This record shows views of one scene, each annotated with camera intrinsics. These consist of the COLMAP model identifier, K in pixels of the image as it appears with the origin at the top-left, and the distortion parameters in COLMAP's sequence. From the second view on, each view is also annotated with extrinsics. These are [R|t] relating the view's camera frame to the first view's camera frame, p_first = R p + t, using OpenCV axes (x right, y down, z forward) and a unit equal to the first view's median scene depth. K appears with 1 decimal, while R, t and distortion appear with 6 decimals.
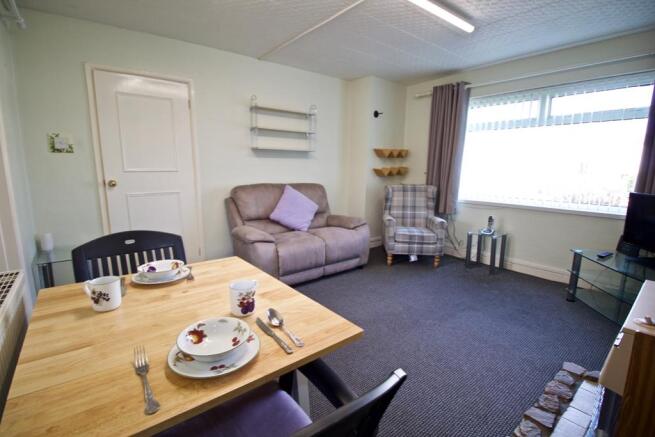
lens RADIAL K [[304.0, 0, 323.6], [0, 304.0, 215.3], [0, 0, 1]] dist [0.001106, -0.012403]
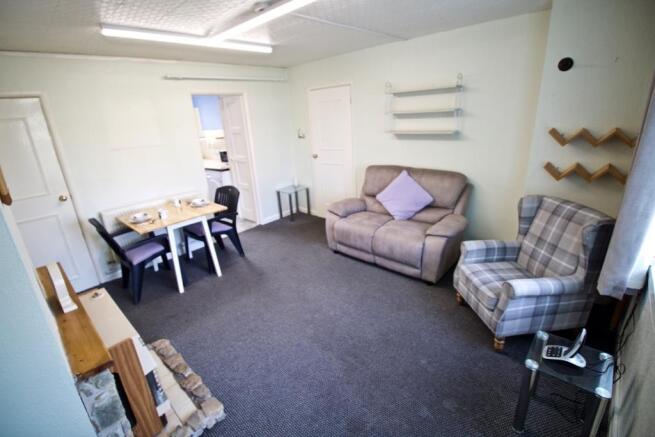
lens RADIAL K [[304.0, 0, 323.6], [0, 304.0, 215.3], [0, 0, 1]] dist [0.001106, -0.012403]
pose [[0.143244, 0.302632, -0.942282, 0.851713], [-0.093802, 0.951966, 0.291483, -0.232508], [0.985232, 0.046634, 0.164751, 0.600601]]
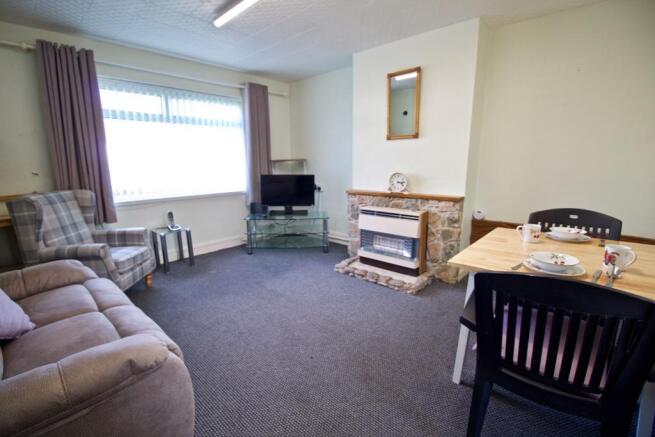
lens RADIAL K [[304.0, 0, 323.6], [0, 304.0, 215.3], [0, 0, 1]] dist [0.001106, -0.012403]
pose [[-0.144182, -0.188781, 0.971377, -0.482700], [0.165153, 0.963275, 0.211720, -0.113224], [-0.975672, 0.190952, -0.107709, 0.637713]]
